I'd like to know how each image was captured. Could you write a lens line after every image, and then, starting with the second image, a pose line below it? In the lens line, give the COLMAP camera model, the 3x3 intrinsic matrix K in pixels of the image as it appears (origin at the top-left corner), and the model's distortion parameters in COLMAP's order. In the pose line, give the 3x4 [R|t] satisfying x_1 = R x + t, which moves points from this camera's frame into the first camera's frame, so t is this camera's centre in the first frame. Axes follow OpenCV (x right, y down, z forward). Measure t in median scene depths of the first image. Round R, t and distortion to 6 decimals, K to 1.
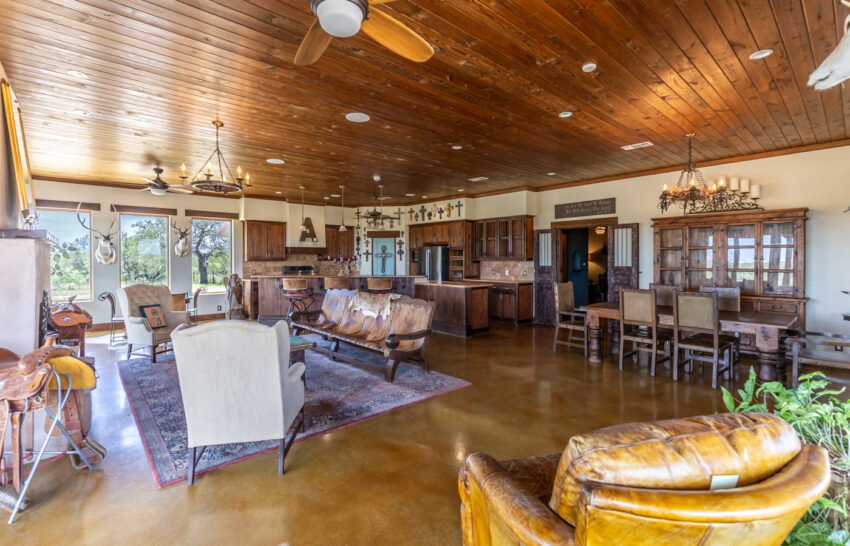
lens RADIAL K [[386.8, 0, 430.3], [0, 386.8, 255.5], [0, 0, 1]] dist [0.000030, 0.000106]
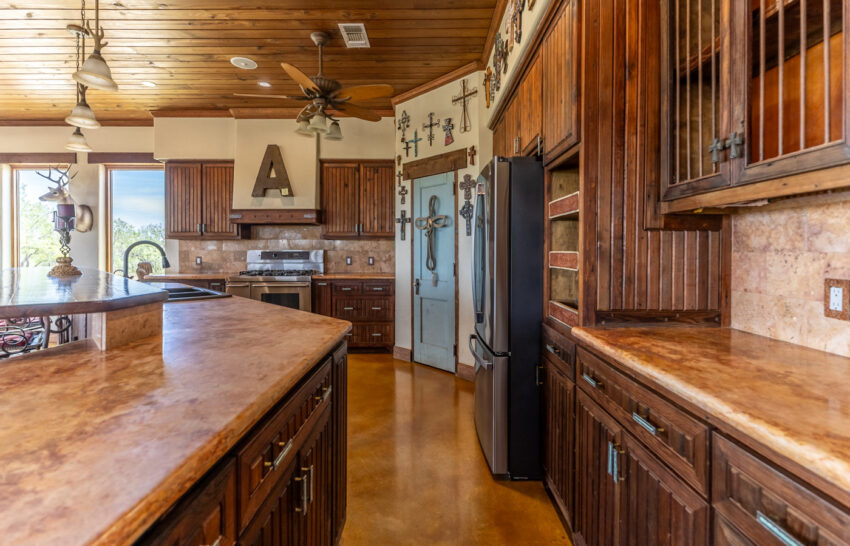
lens RADIAL K [[386.8, 0, 430.3], [0, 386.8, 255.5], [0, 0, 1]] dist [0.000030, 0.000106]
pose [[0.742839, 0.009509, -0.669403, 0.146299], [0.003769, 0.999824, 0.018386, 0.028317], [0.669460, -0.016181, 0.742672, 0.827630]]
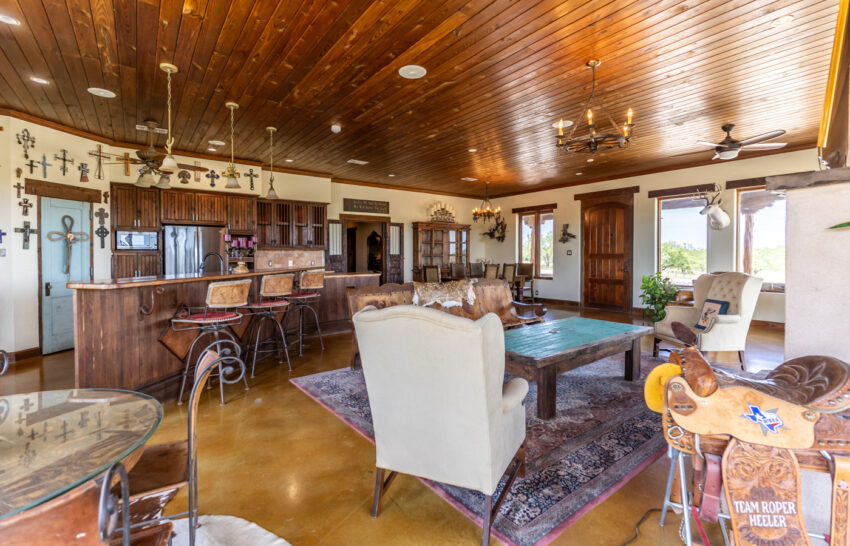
lens RADIAL K [[386.8, 0, 430.3], [0, 386.8, 255.5], [0, 0, 1]] dist [0.000030, 0.000106]
pose [[0.084404, -0.000002, 0.996432, -0.638341], [-0.005109, 0.999987, 0.000435, 0.023549], [-0.996419, -0.005128, 0.084402, 0.591264]]
